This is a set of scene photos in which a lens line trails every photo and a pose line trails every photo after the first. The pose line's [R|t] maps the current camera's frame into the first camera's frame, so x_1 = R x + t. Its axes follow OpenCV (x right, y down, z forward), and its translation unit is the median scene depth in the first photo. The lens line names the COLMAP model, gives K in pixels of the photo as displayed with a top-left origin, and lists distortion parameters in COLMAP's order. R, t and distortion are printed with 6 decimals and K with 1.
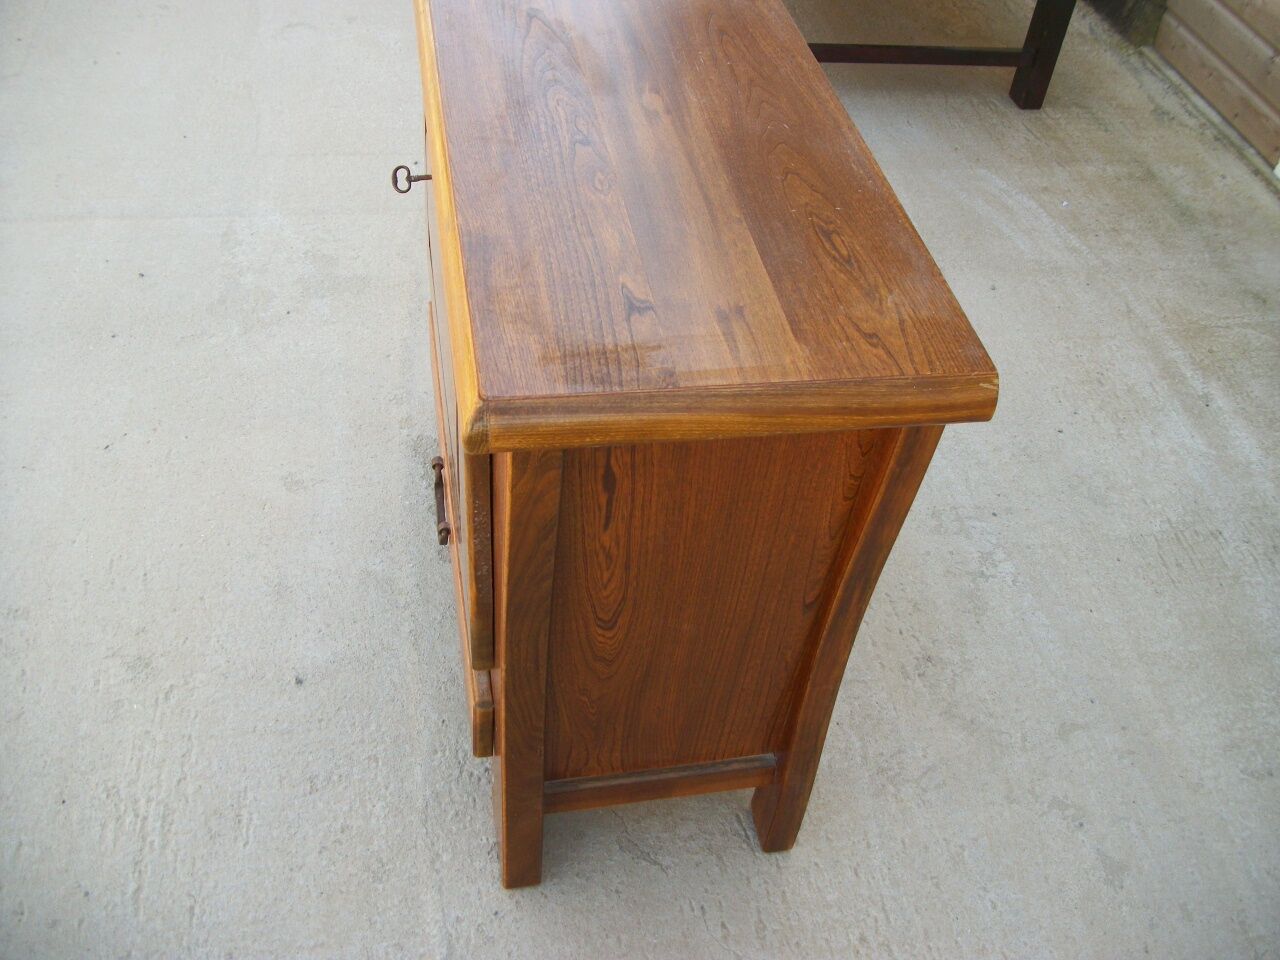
lens RADIAL K [[1223.0, 0, 665.4], [0, 1223.0, 472.3], [0, 0, 1]] dist [-0.143100, 0.076612]
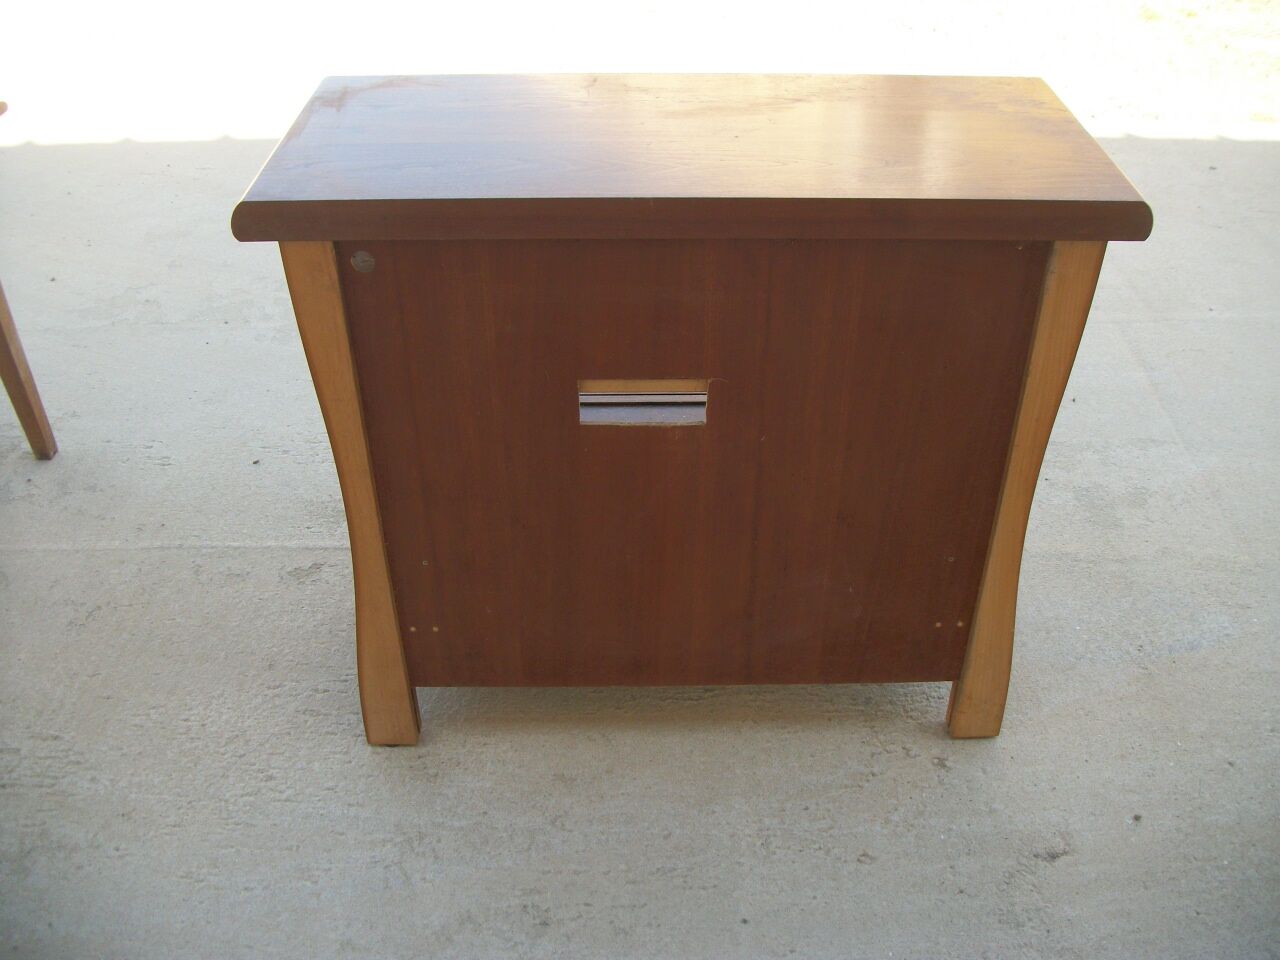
lens RADIAL K [[1223.0, 0, 665.4], [0, 1223.0, 472.3], [0, 0, 1]] dist [-0.143100, 0.076612]
pose [[-0.179374, 0.490138, -0.852989, 0.789388], [-0.723349, 0.521951, 0.452032, -0.464267], [0.666777, 0.698091, 0.260916, 0.644796]]
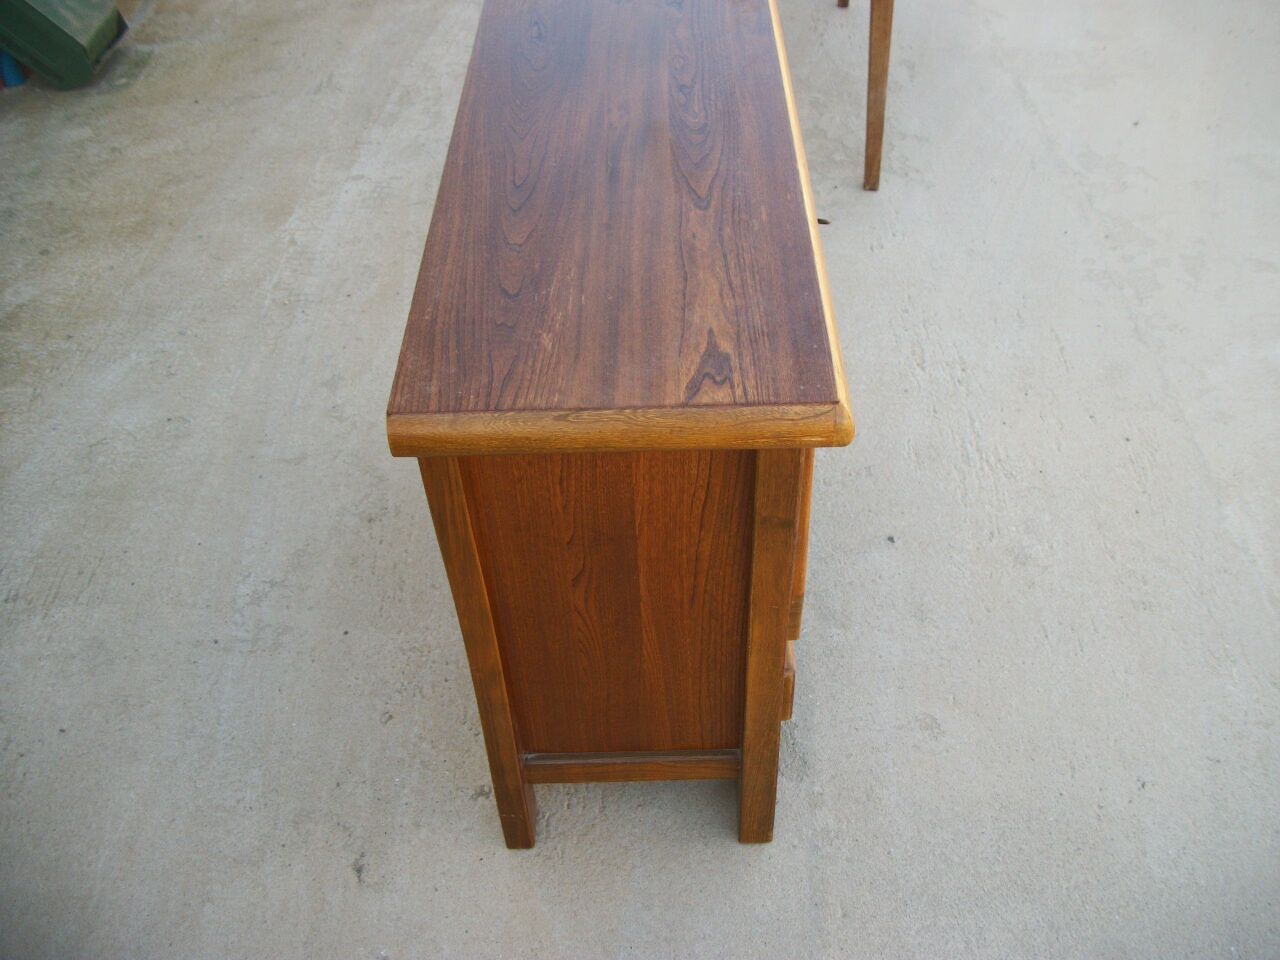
lens RADIAL K [[1223.0, 0, 665.4], [0, 1223.0, 472.3], [0, 0, 1]] dist [-0.143100, 0.076612]
pose [[-0.978554, -0.193691, 0.070110, -0.144917], [0.075736, -0.021789, 0.996890, -1.047259], [-0.191561, 0.980821, 0.035991, 0.890259]]
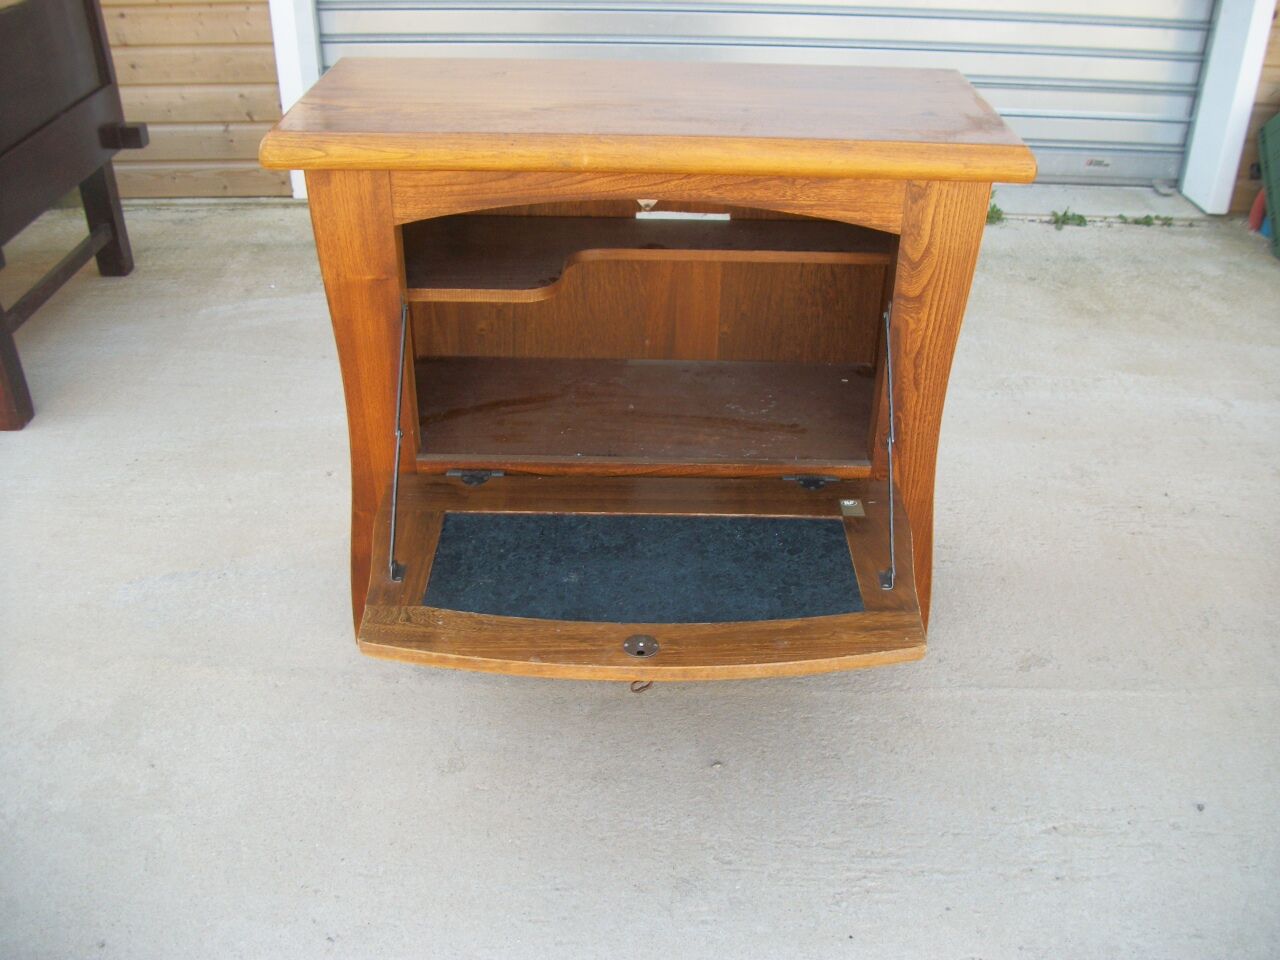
lens RADIAL K [[1223.0, 0, 665.4], [0, 1223.0, 472.3], [0, 0, 1]] dist [-0.143100, 0.076612]
pose [[0.191914, -0.599988, 0.776649, -0.930790], [0.703306, 0.636018, 0.317555, -0.335129], [-0.684492, 0.485279, 0.544036, 0.324313]]
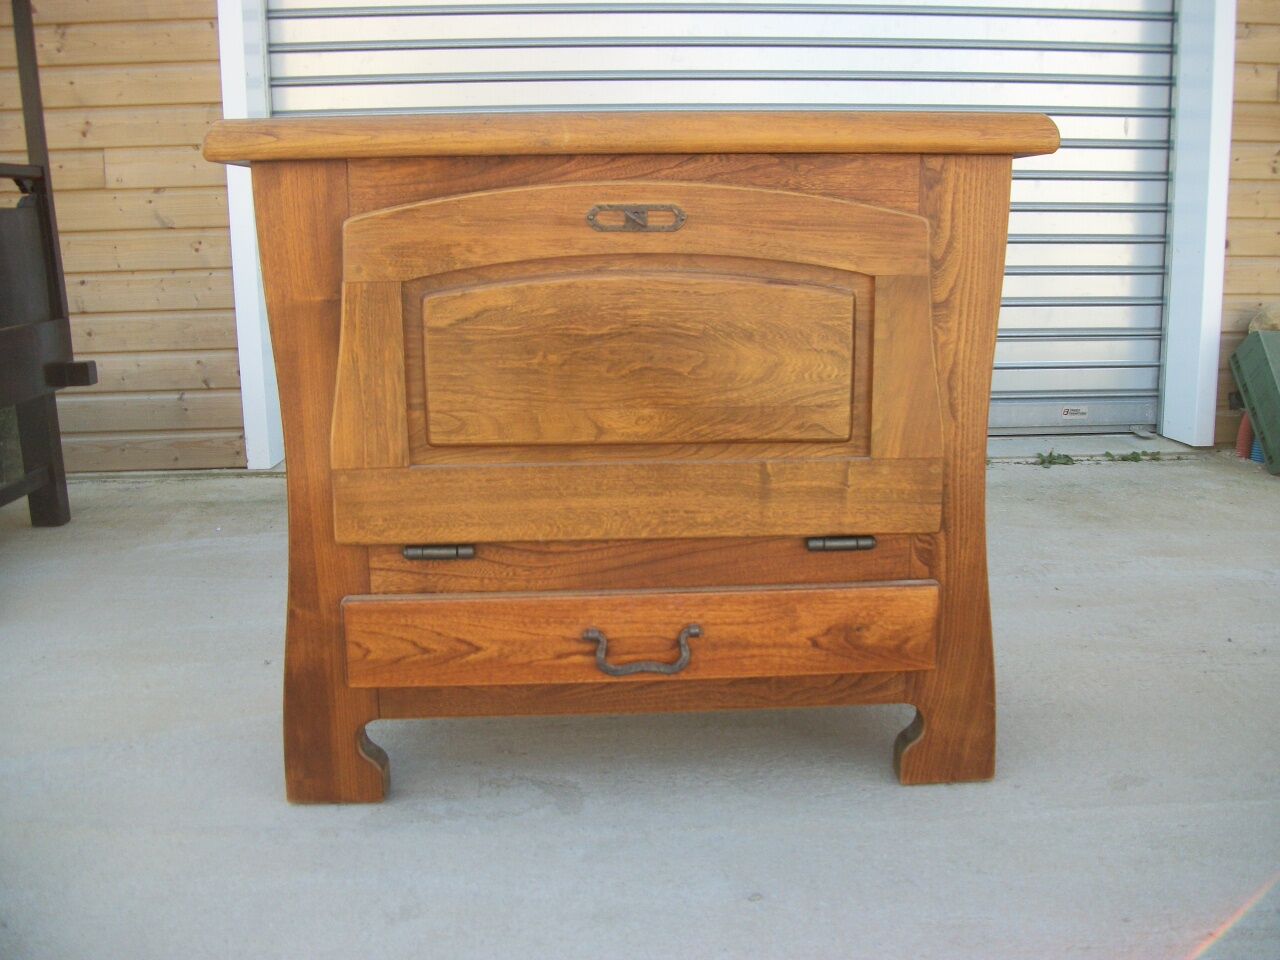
lens RADIAL K [[1223.0, 0, 665.4], [0, 1223.0, 472.3], [0, 0, 1]] dist [-0.143100, 0.076612]
pose [[0.144404, -0.306250, 0.940935, -0.925743], [0.728254, 0.676668, 0.108474, -0.137406], [-0.669920, 0.669576, 0.320742, 0.573997]]
